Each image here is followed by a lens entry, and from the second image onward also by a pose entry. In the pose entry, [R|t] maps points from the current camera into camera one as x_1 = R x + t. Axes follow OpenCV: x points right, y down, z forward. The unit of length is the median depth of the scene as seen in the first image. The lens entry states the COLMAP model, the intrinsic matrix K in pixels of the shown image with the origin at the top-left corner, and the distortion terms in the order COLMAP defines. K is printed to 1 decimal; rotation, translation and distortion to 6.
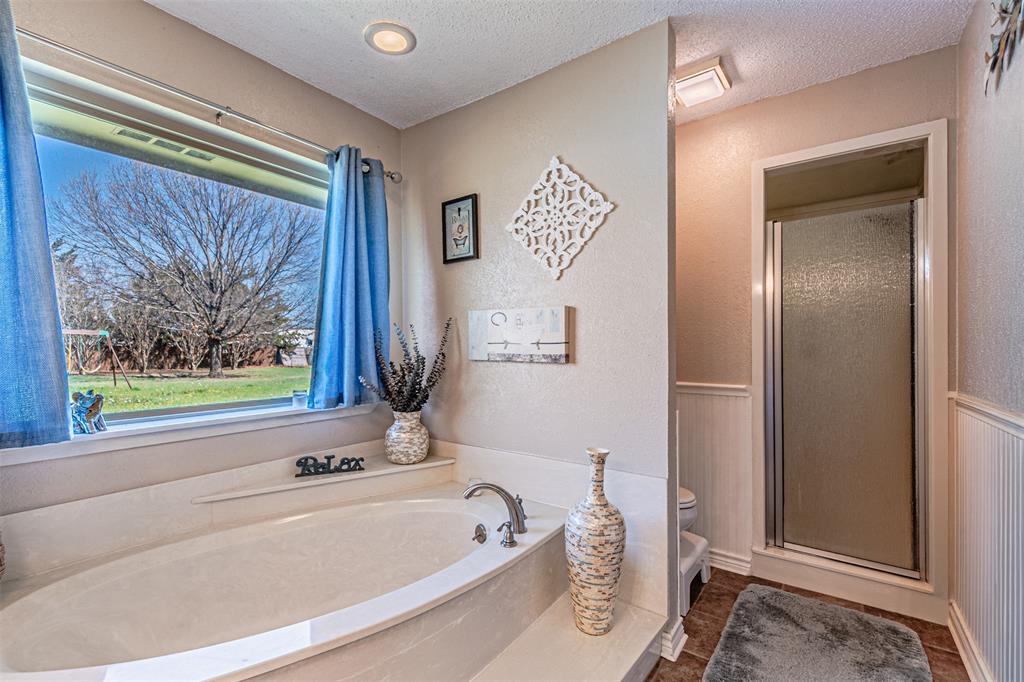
lens RADIAL K [[449.2, 0, 497.7], [0, 449.2, 350.5], [0, 0, 1]] dist [0.008068, -0.000146]
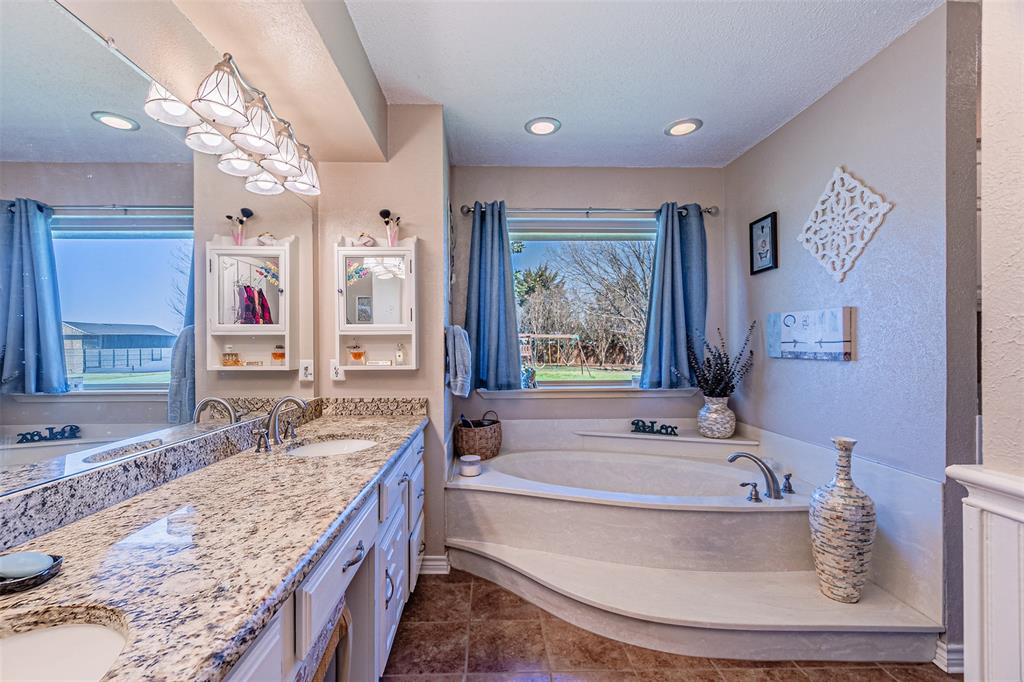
lens RADIAL K [[449.2, 0, 497.7], [0, 449.2, 350.5], [0, 0, 1]] dist [0.008068, -0.000146]
pose [[0.613526, 0.002574, -0.789671, 0.463785], [0.000048, 0.999995, 0.003296, 0.000515], [0.789675, -0.002060, 0.613522, -0.285108]]
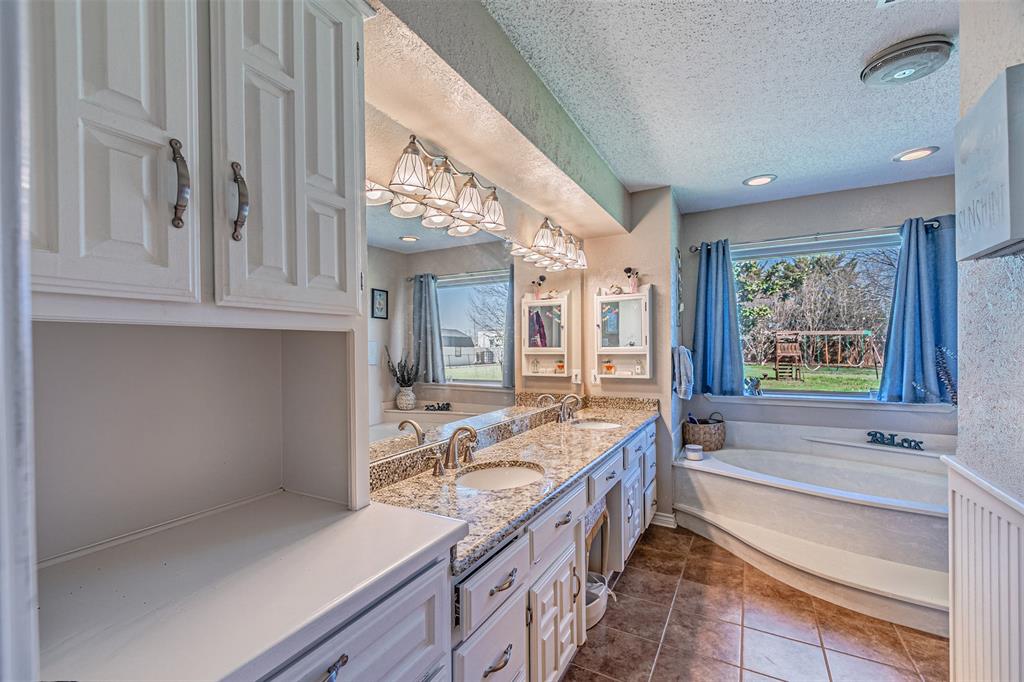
lens RADIAL K [[433.1, 0, 508.5], [0, 433.1, 348.6], [0, 0, 1]] dist [0.009550, -0.000182]
pose [[0.139831, 0.001033, -0.990175, 0.874131], [0.003076, 0.999994, 0.001478, -0.054212], [0.990171, -0.003252, 0.139827, -0.456271]]
